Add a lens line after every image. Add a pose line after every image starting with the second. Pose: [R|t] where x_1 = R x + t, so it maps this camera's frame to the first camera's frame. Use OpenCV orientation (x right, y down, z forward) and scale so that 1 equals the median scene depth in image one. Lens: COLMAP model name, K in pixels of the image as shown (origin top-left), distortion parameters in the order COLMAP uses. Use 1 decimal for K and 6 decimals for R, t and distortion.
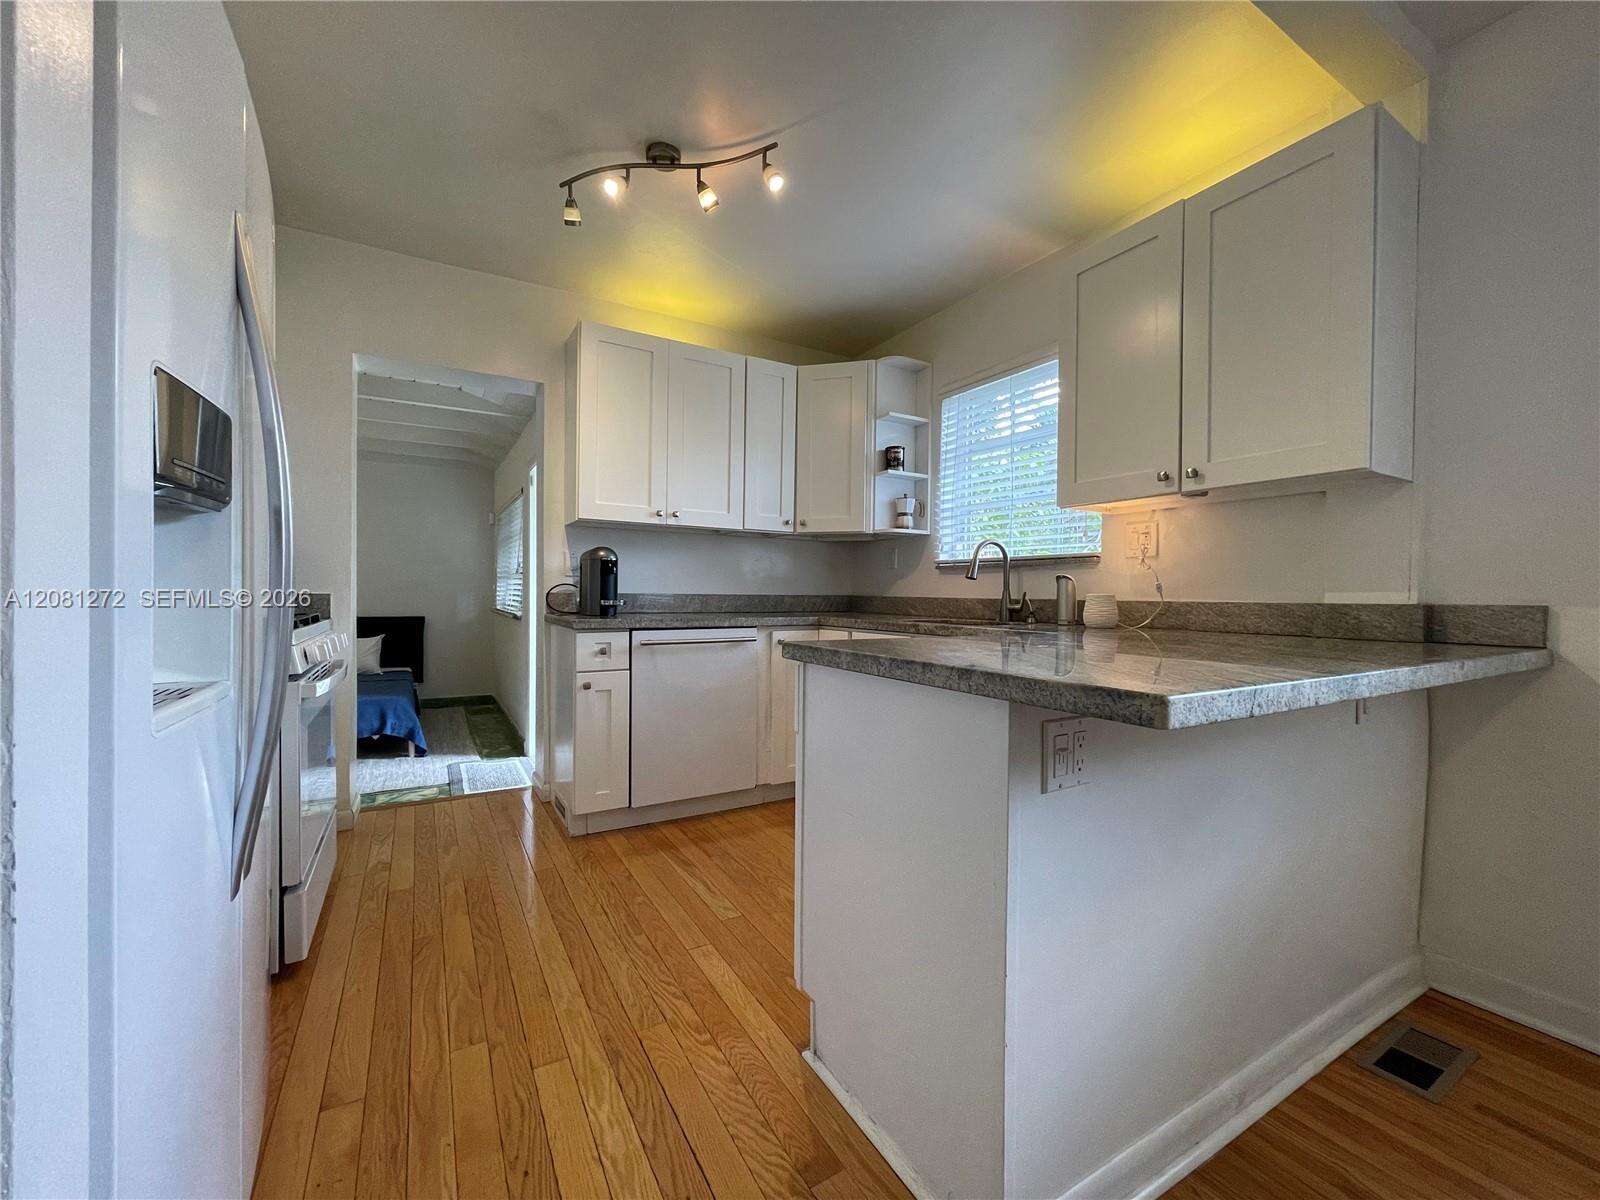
lens RADIAL K [[644.0, 0, 800.2], [0, 644.0, 598.0], [0, 0, 1]] dist [-0.000248, -0.000215]
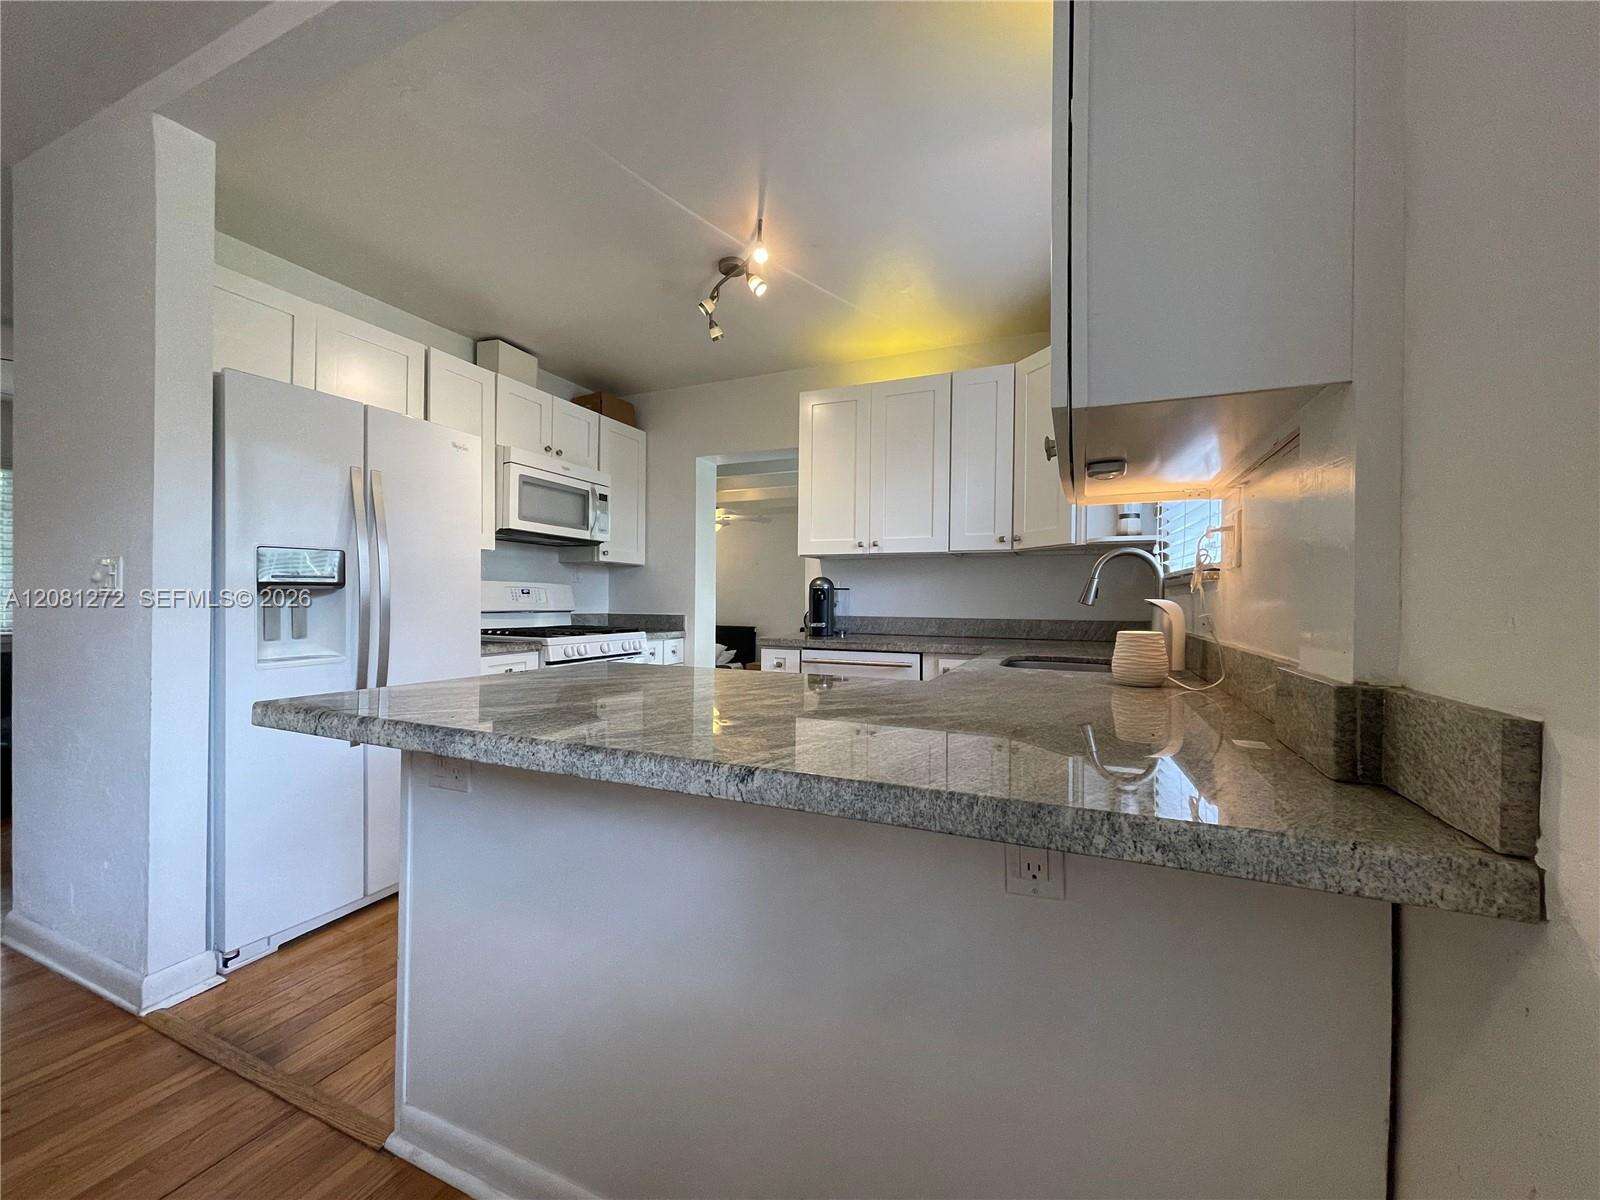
lens RADIAL K [[644.0, 0, 796.5], [0, 644.0, 604.2], [0, 0, 1]] dist [-0.000248, -0.000215]
pose [[0.580712, -0.002167, -0.814106, 0.599837], [-0.008010, 0.999933, -0.008375, -0.018931], [0.814070, 0.011385, 0.580655, 0.272607]]
